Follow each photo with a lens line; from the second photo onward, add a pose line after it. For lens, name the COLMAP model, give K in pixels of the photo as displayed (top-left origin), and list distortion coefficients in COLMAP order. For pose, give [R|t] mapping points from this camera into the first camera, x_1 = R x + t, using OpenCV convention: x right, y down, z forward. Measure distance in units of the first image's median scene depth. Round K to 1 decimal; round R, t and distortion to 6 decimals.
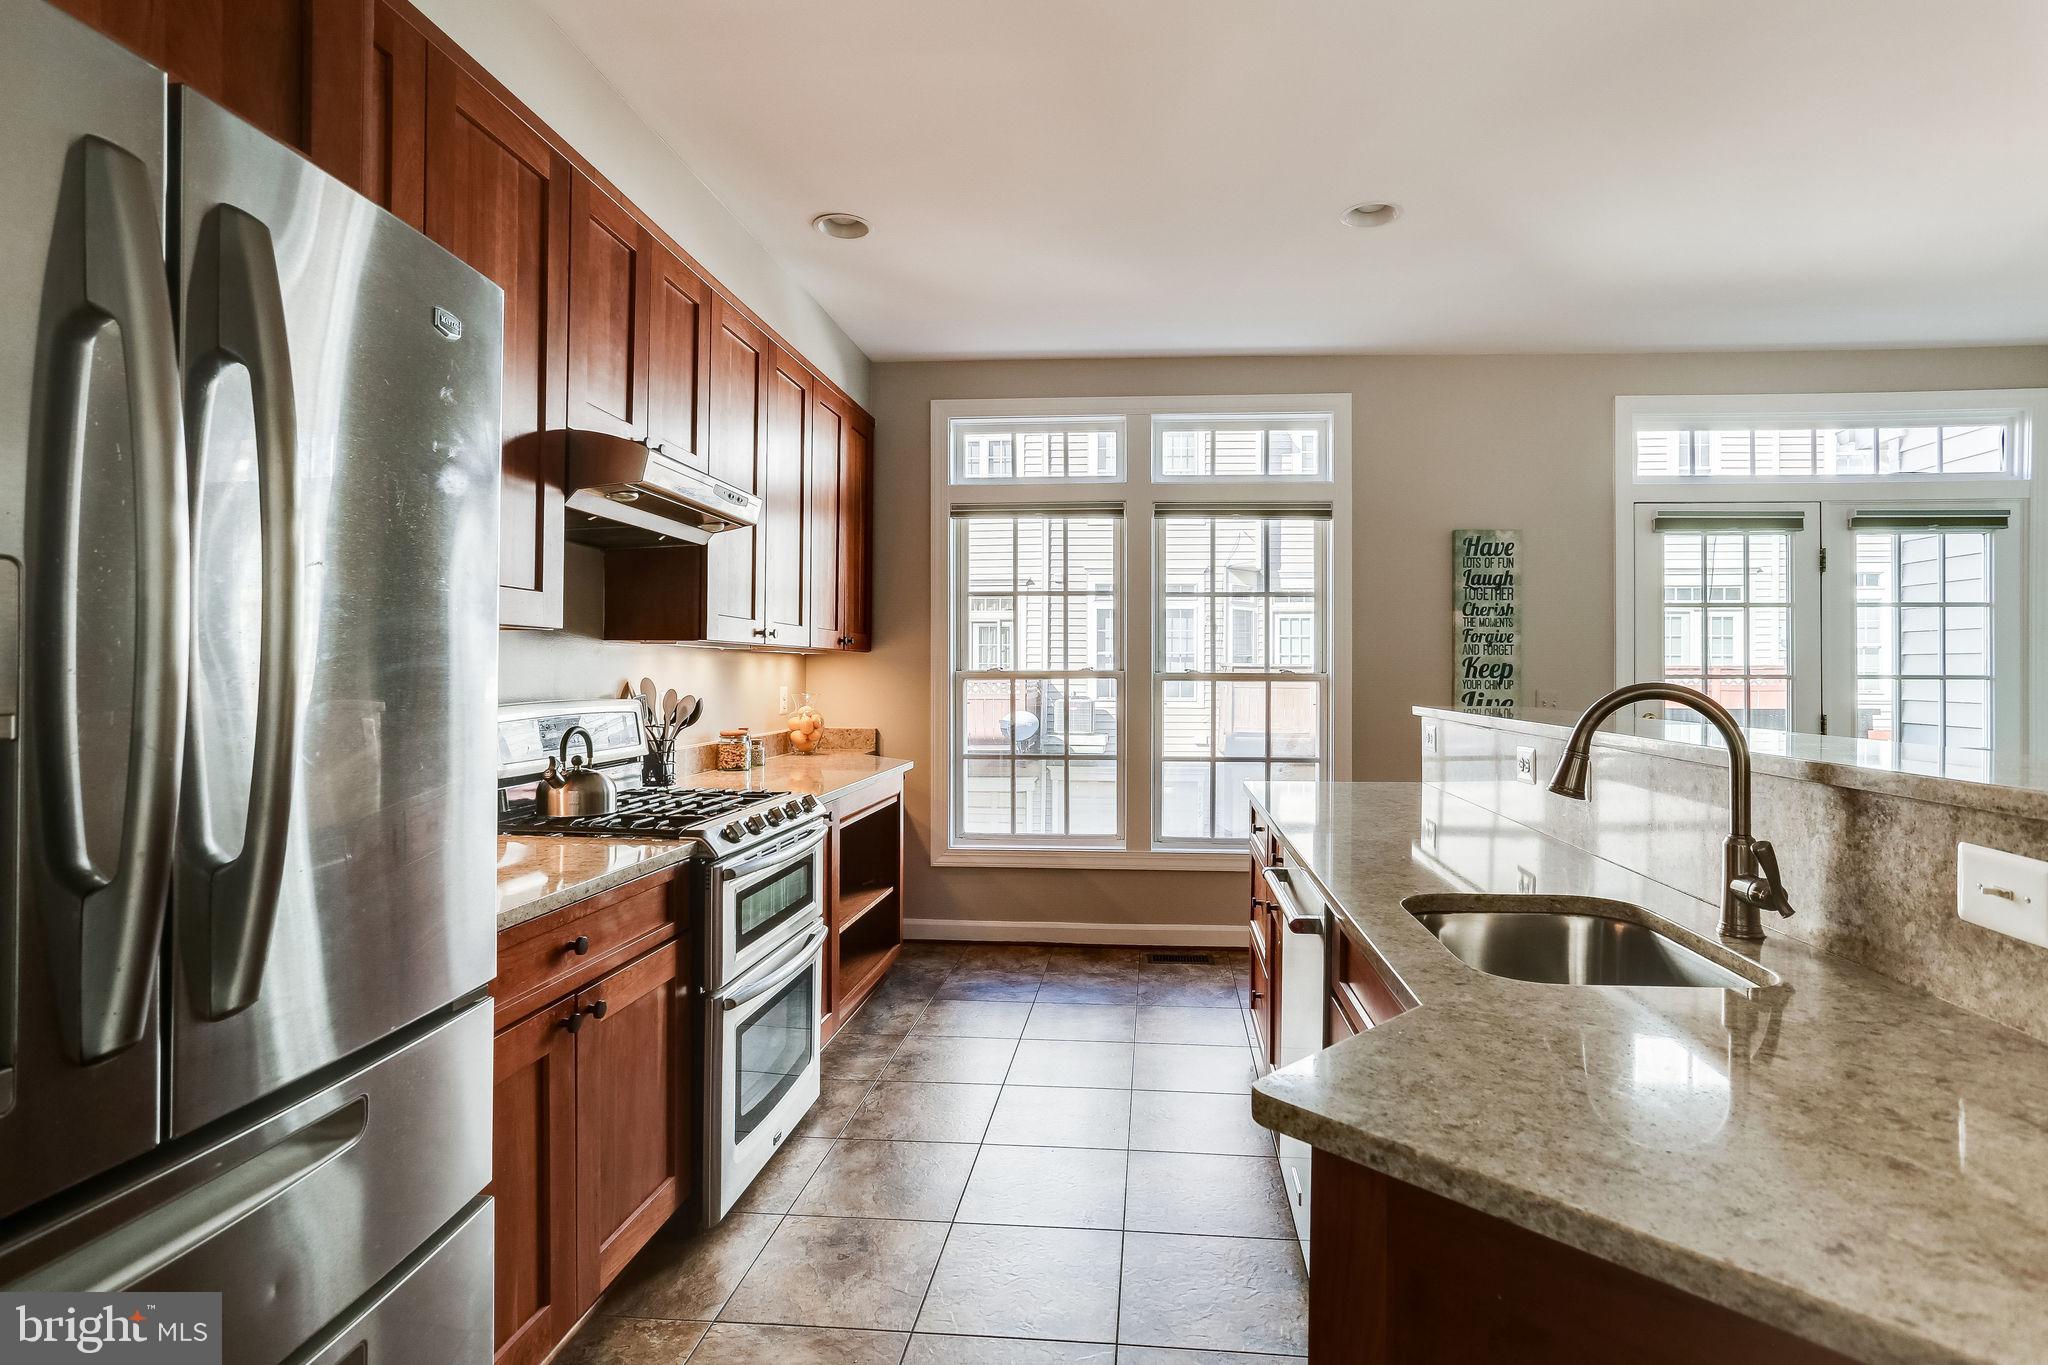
lens RADIAL K [[1027.4, 0, 1066.8], [0, 1027.4, 667.9], [0, 0, 1]] dist [-0.039345, 0.029310]
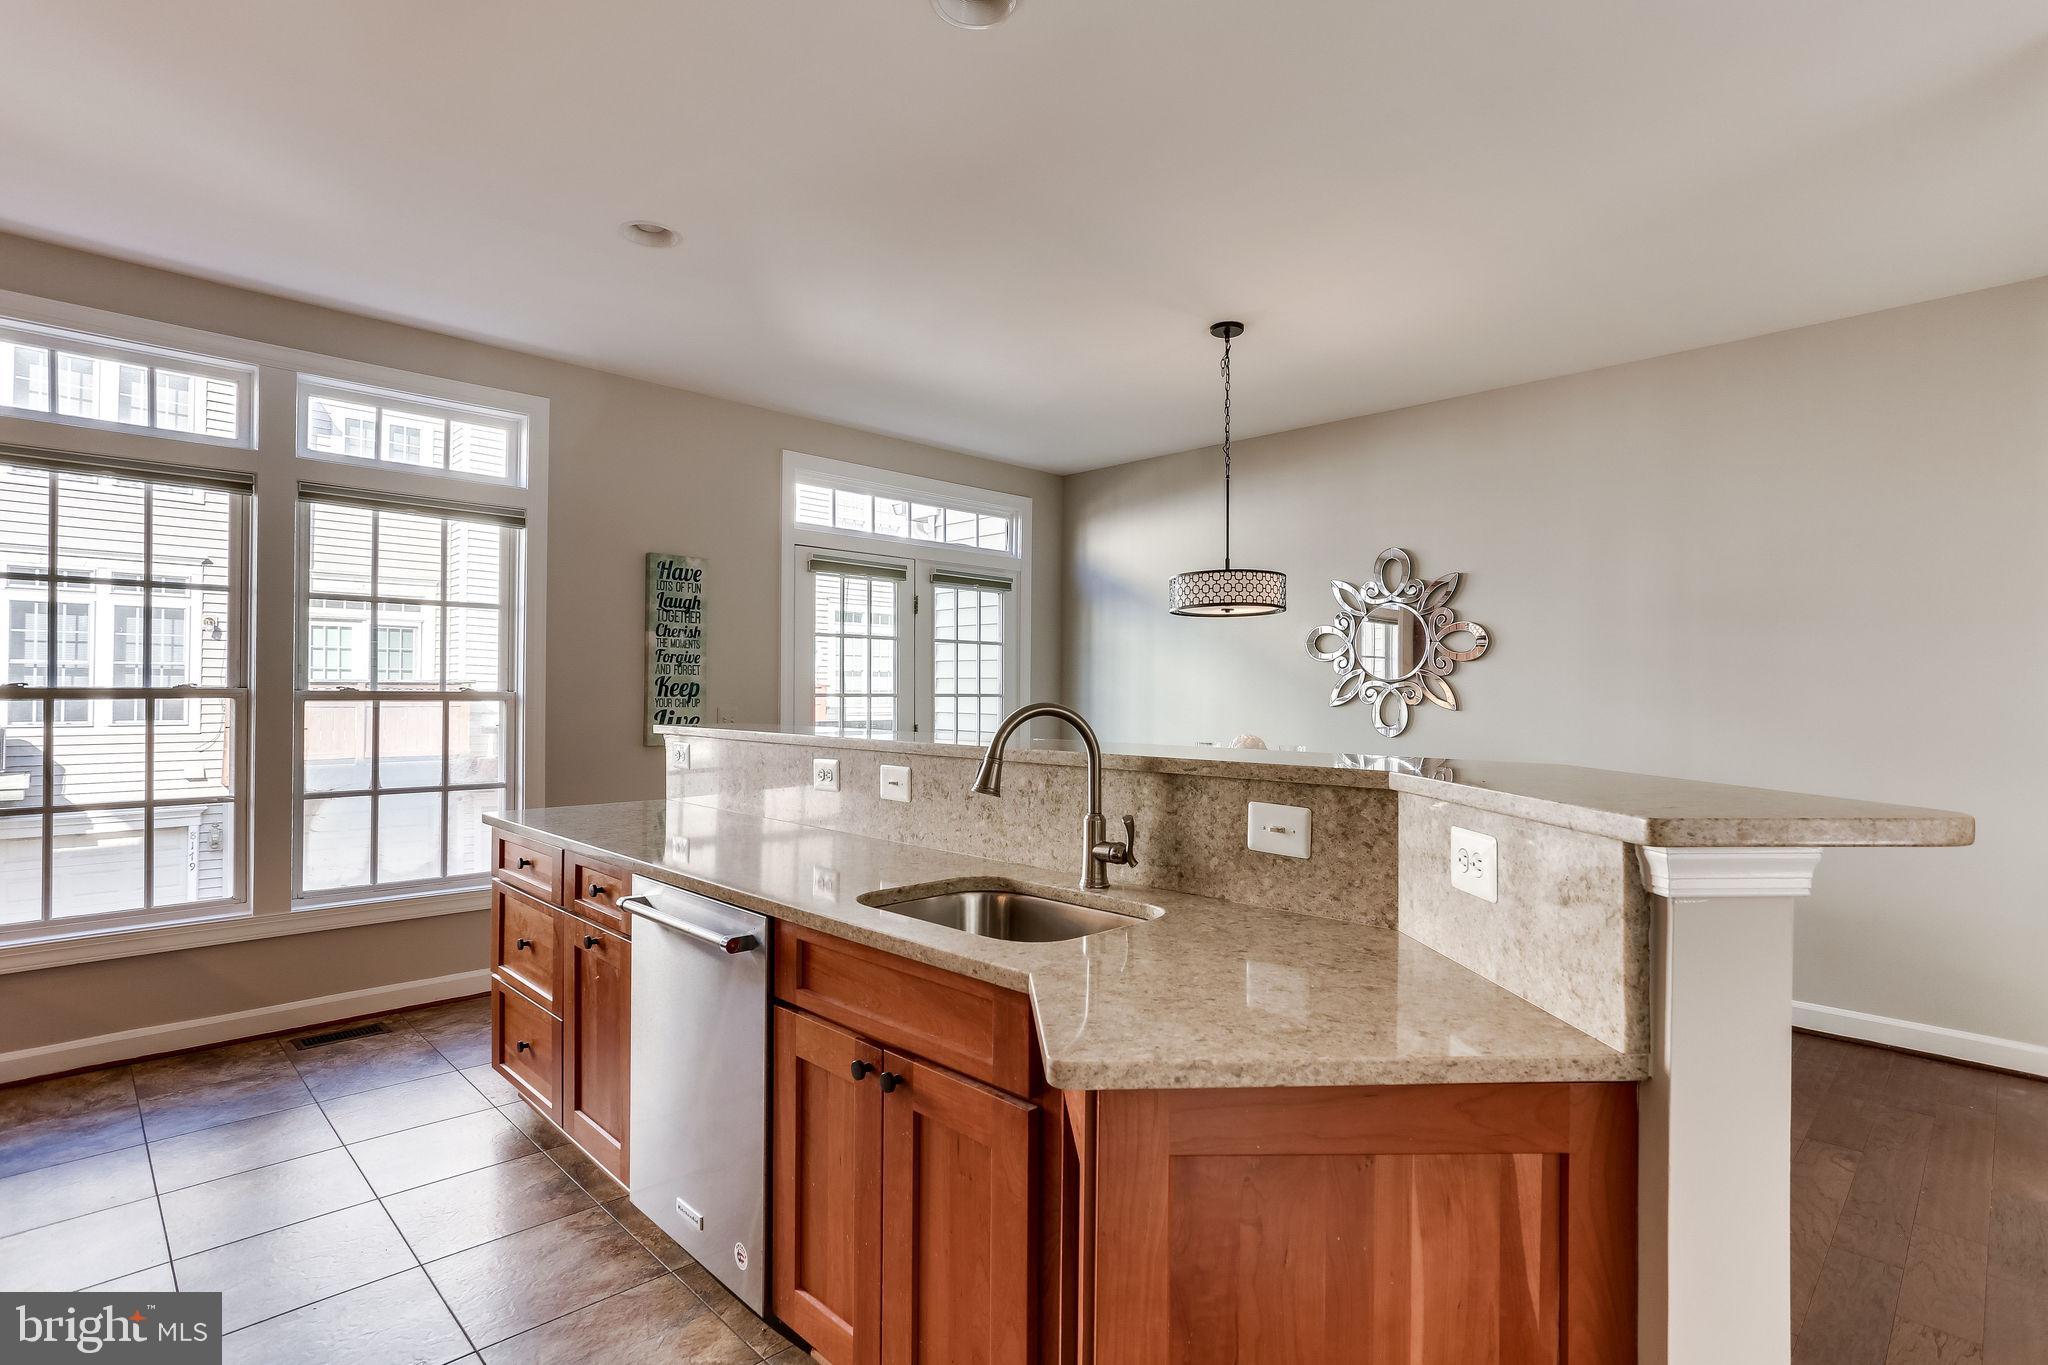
lens RADIAL K [[1007.1, 0, 1024.0], [0, 1007.1, 682.5], [0, 0, 1]] dist [-0.041985, 0.022528]
pose [[0.653766, 0.007561, 0.756659, -0.137197], [-0.006156, 0.999970, -0.004673, -0.001871], [-0.756671, -0.001604, 0.653793, 0.056916]]
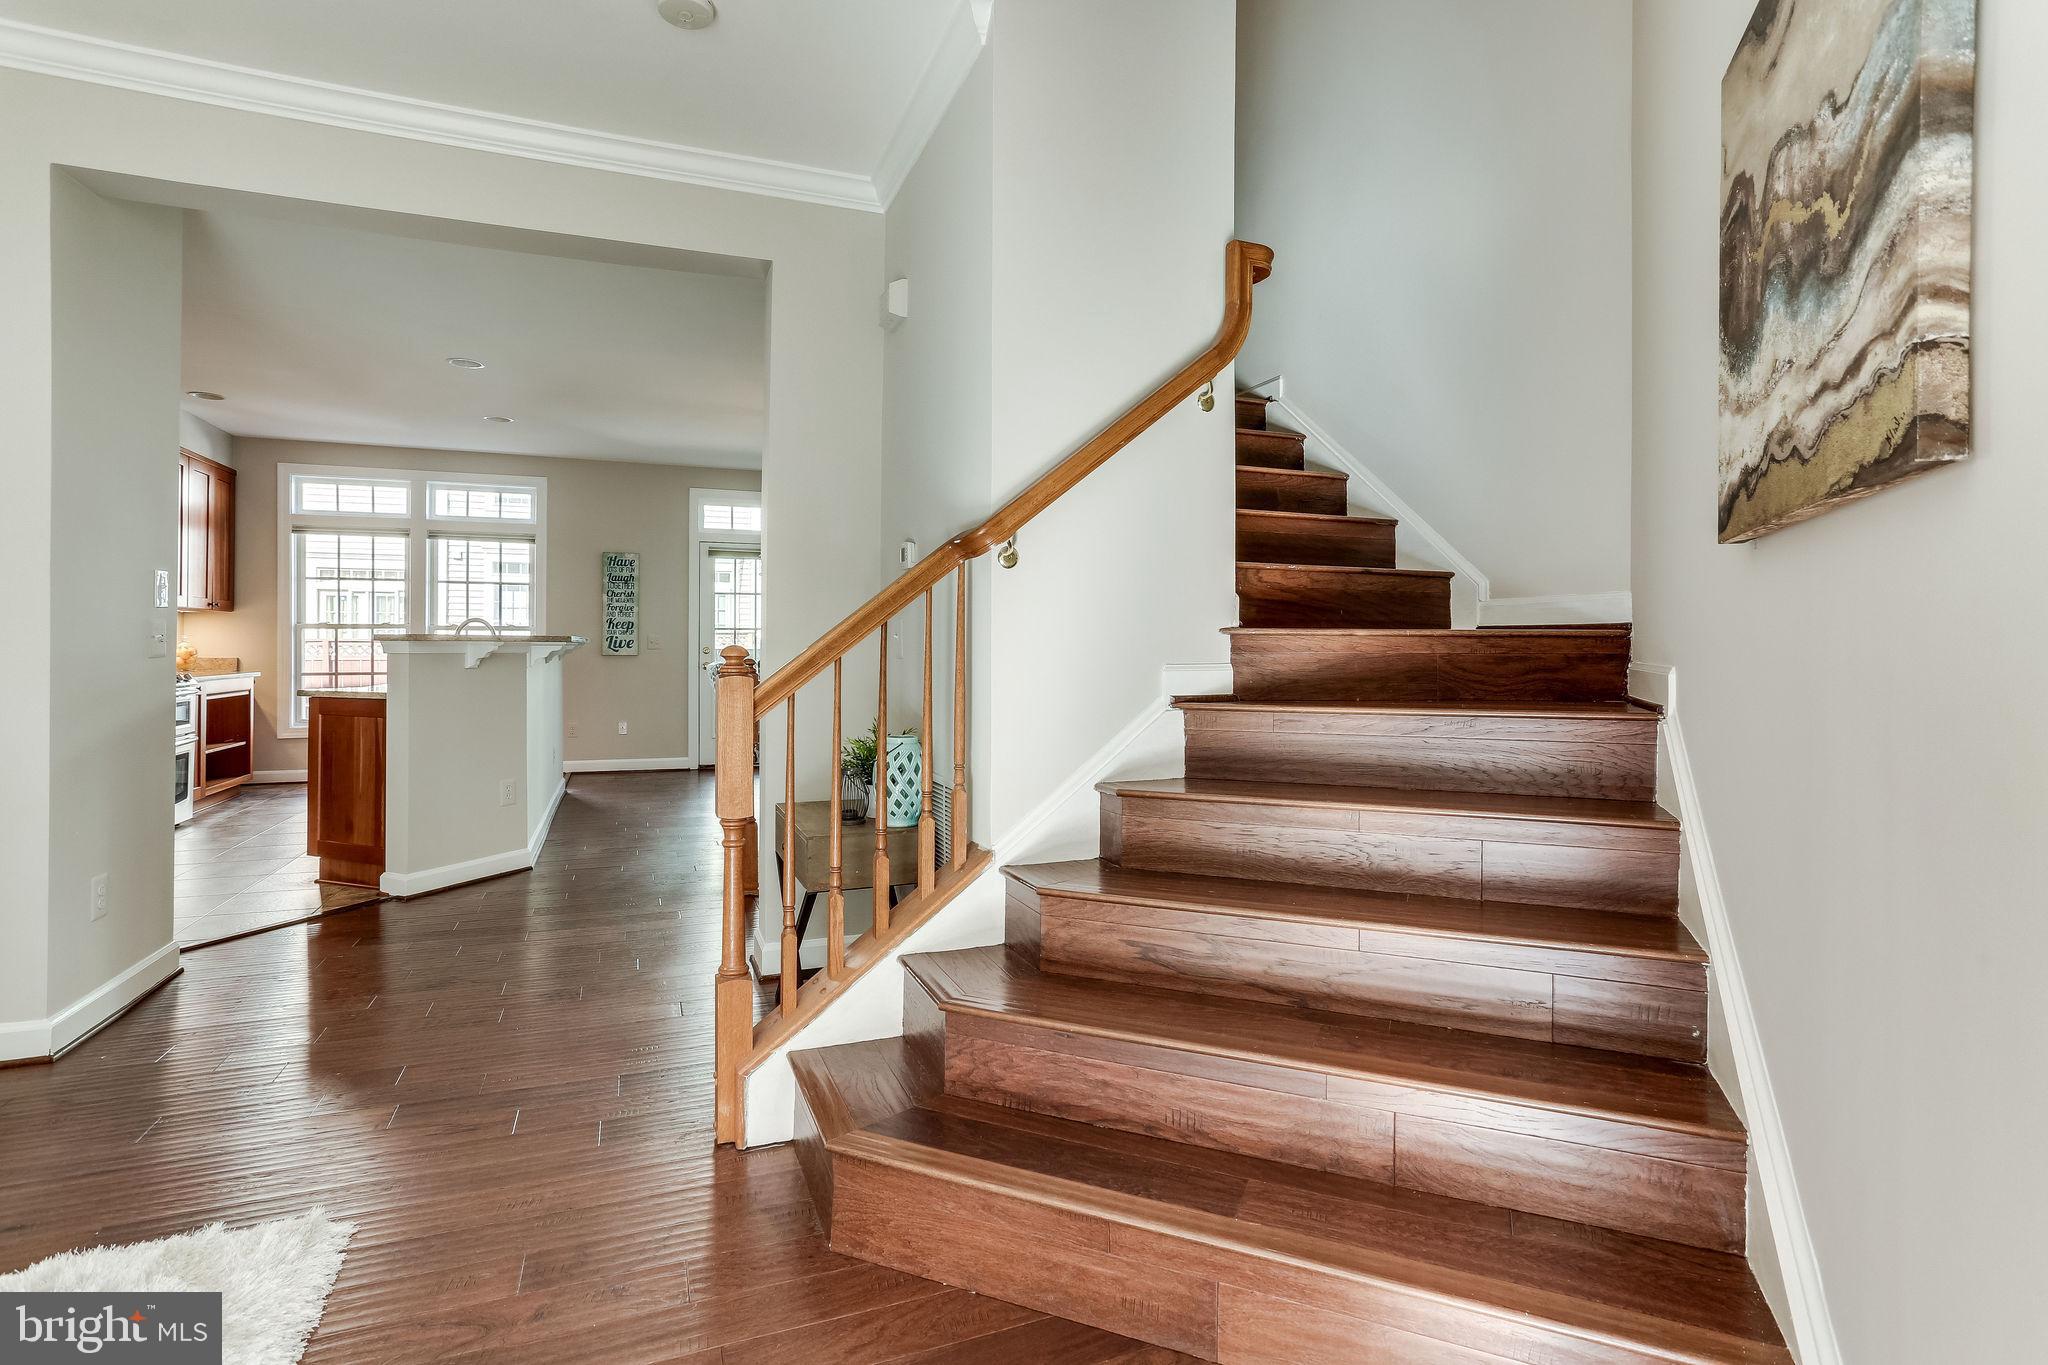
lens RADIAL K [[997.2, 0, 1032.1], [0, 997.2, 644.6], [0, 0, 1]] dist [-0.063711, 0.040726]
pose [[0.892611, -0.000649, 0.450827, 0.267893], [-0.000593, 0.999996, 0.002615, 0.034687], [-0.450827, -0.002601, 0.892607, -1.045523]]
